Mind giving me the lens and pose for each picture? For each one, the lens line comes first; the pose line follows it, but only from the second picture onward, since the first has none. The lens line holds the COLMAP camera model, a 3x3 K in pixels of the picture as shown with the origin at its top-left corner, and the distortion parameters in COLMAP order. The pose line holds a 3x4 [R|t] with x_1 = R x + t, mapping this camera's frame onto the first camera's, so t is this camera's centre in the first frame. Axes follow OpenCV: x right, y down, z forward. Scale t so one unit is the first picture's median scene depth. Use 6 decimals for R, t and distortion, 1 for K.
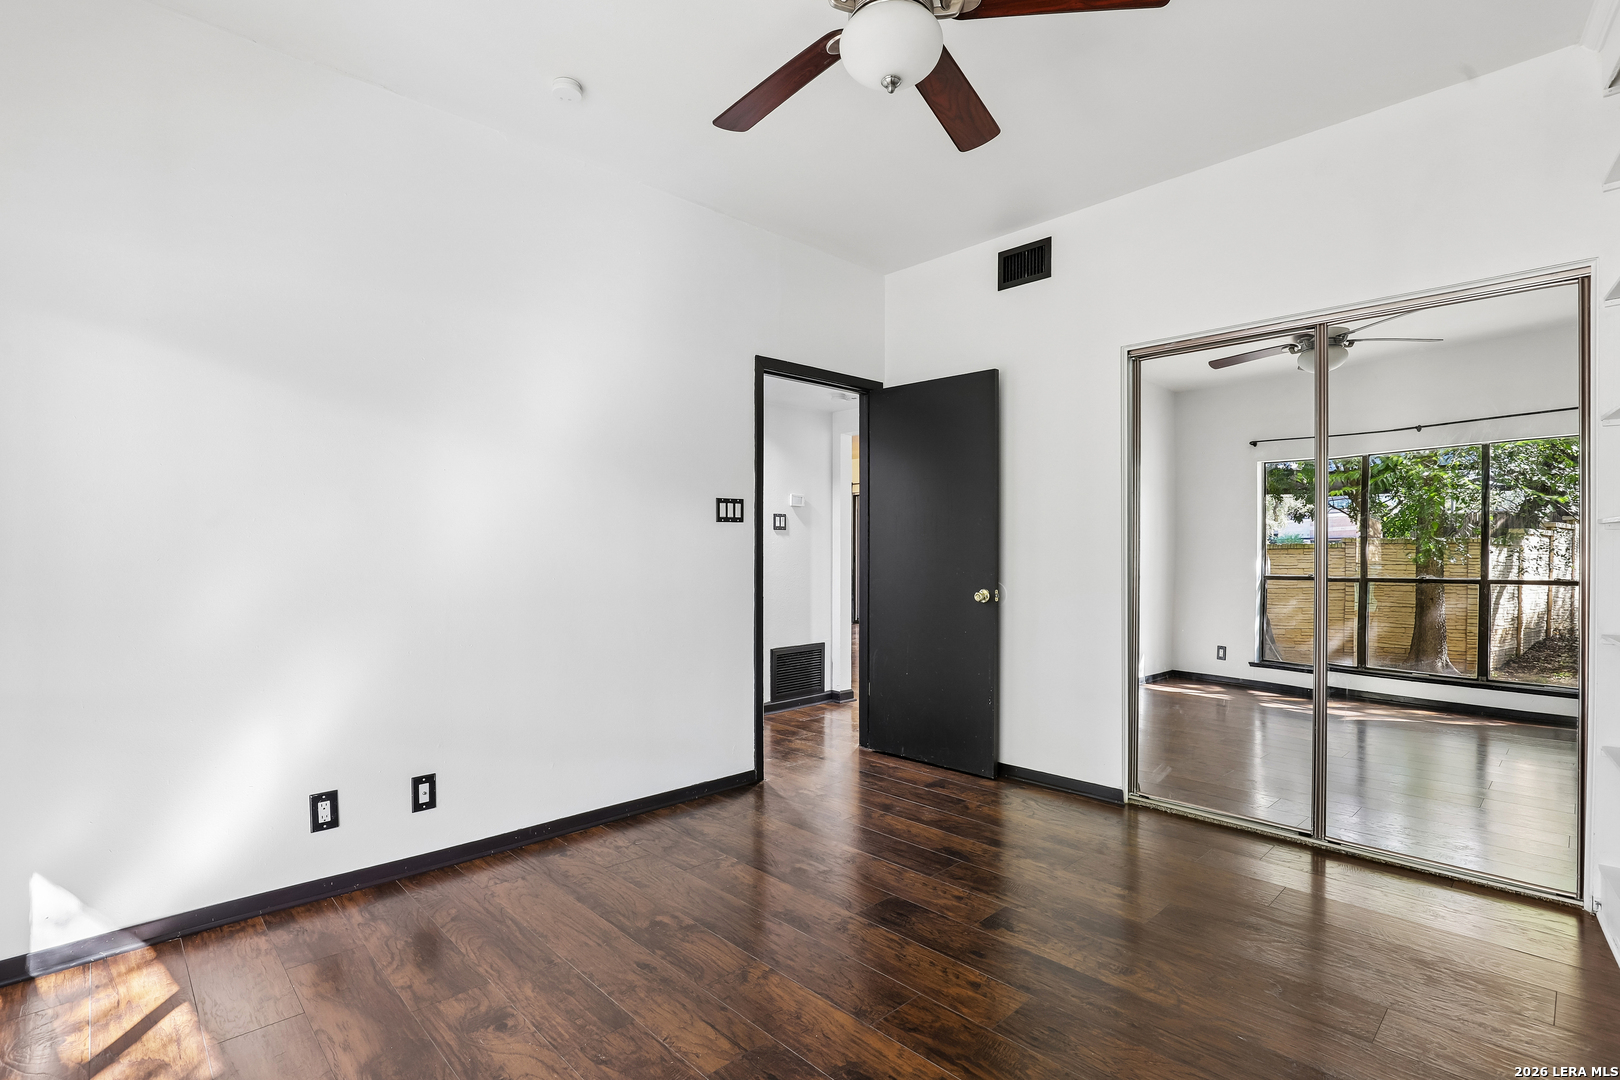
lens RADIAL K [[768.6, 0, 815.6], [0, 768.6, 538.2], [0, 0, 1]] dist [-0.005219, -0.000833]
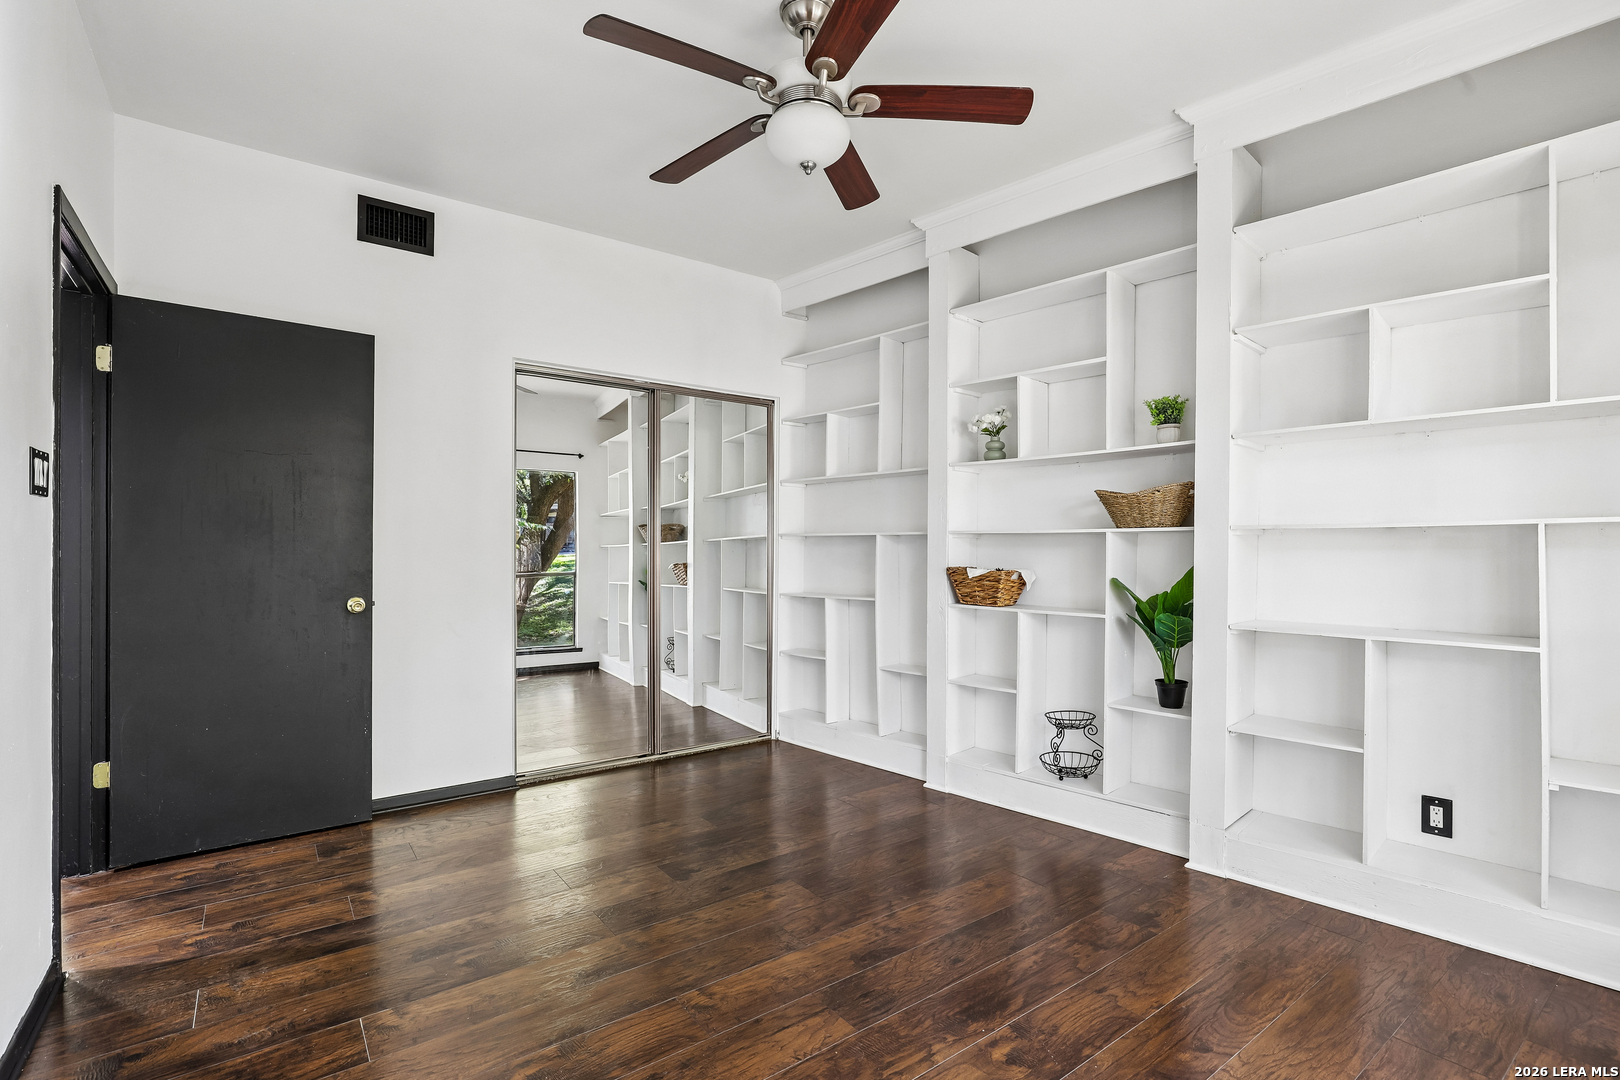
lens RADIAL K [[768.6, 0, 810.0], [0, 768.6, 550.2], [0, 0, 1]] dist [-0.005219, -0.000833]
pose [[0.123713, 0.003178, 0.992313, -0.551429], [-0.011732, 0.999930, -0.001740, 0.011215], [-0.992249, -0.011426, 0.123741, 0.422510]]
